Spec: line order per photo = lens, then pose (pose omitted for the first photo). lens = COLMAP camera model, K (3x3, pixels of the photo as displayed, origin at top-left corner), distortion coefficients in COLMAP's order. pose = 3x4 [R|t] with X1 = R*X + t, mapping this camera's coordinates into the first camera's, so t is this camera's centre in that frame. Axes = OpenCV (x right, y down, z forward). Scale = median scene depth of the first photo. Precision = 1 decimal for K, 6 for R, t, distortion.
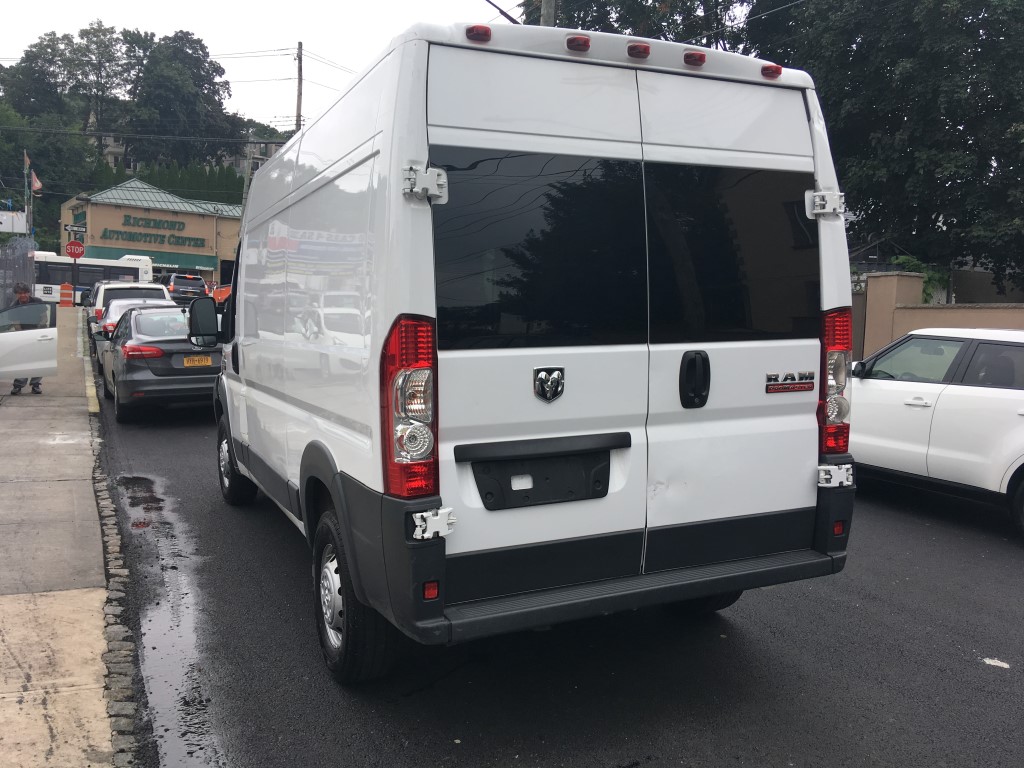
lens RADIAL K [[870.9, 0, 512.0], [0, 870.9, 384.0], [0, 0, 1]] dist [0.100478, -0.153671]
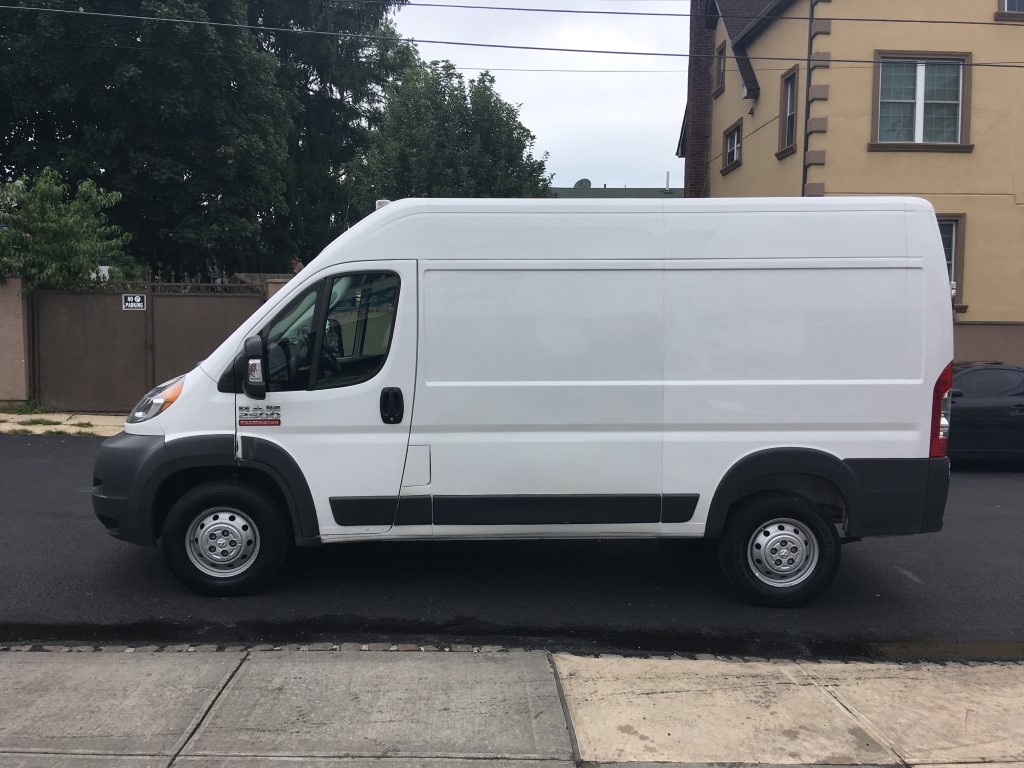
lens RADIAL K [[870.9, 0, 512.0], [0, 870.9, 384.0], [0, 0, 1]] dist [0.100478, -0.153671]
pose [[0.386749, -0.090768, 0.917707, -1.864529], [0.062482, 0.995437, 0.072124, -0.184315], [-0.920066, 0.029446, 0.390656, 0.933456]]
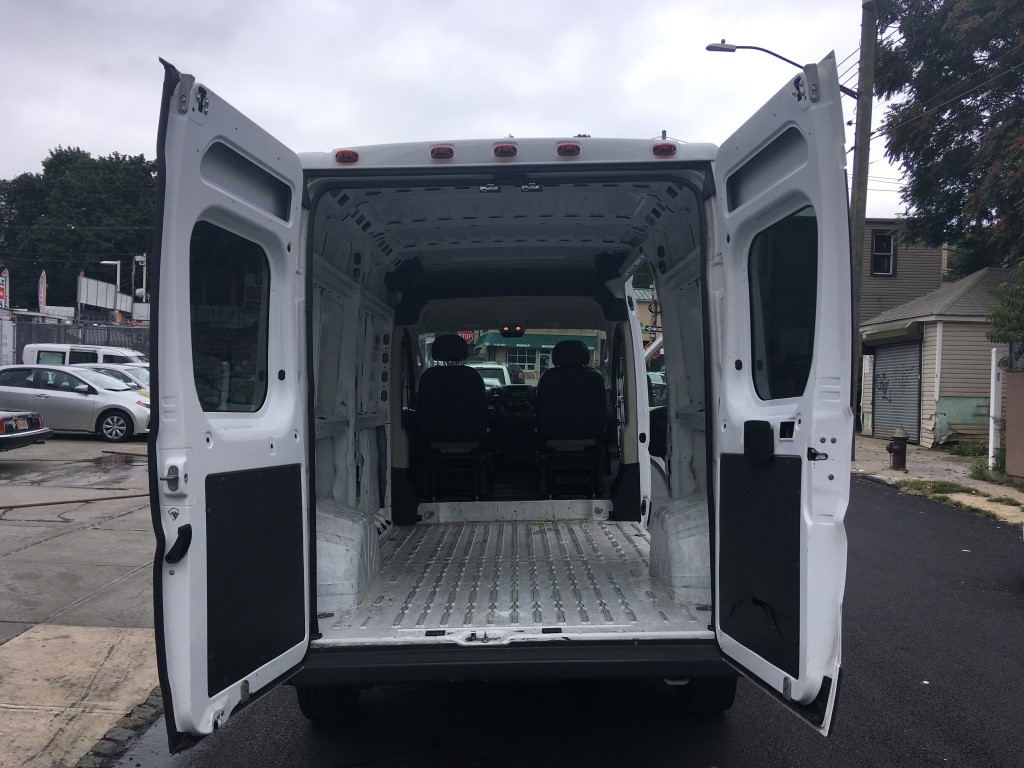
lens RADIAL K [[870.9, 0, 512.0], [0, 870.9, 384.0], [0, 0, 1]] dist [0.100478, -0.153671]
pose [[0.901436, -0.011015, -0.432773, 0.547879], [-0.025613, 0.996568, -0.078714, -0.015360], [0.432155, 0.082040, 0.898060, 0.141324]]
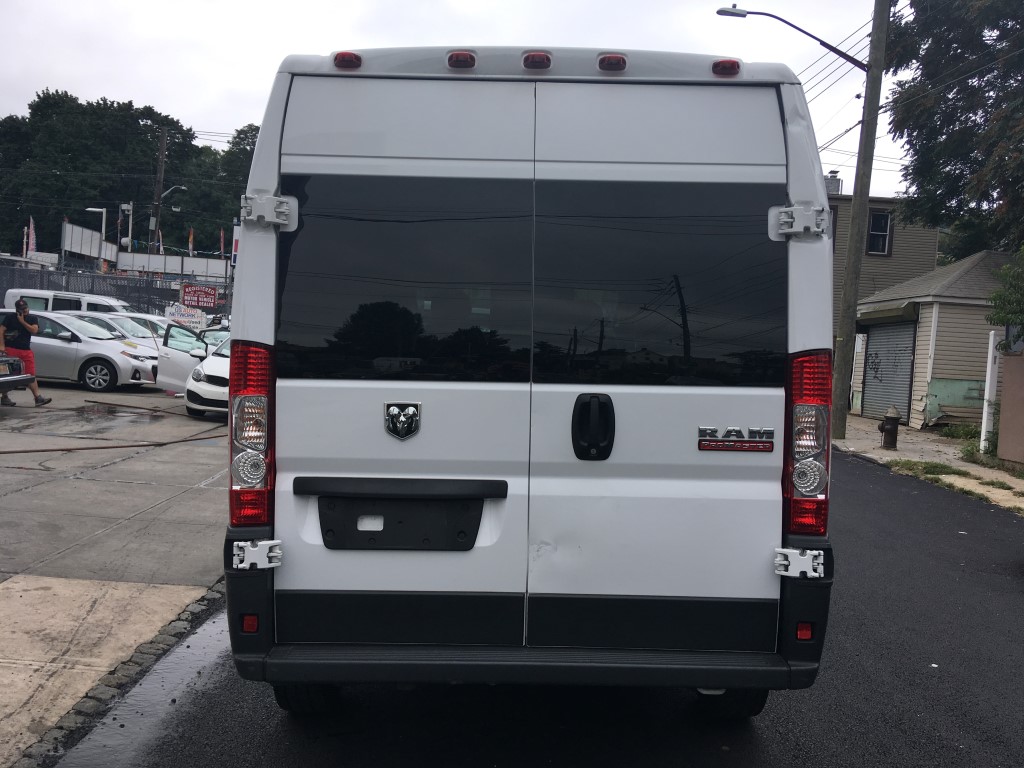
lens RADIAL K [[871.6, 0, 510.7], [0, 871.6, 380.1], [0, 0, 1]] dist [0.099350, -0.153217]
pose [[0.907607, 0.038179, -0.418081, 0.487096], [-0.063268, 0.996922, -0.046309, -0.006202], [0.415026, 0.068482, 0.907229, 0.179630]]
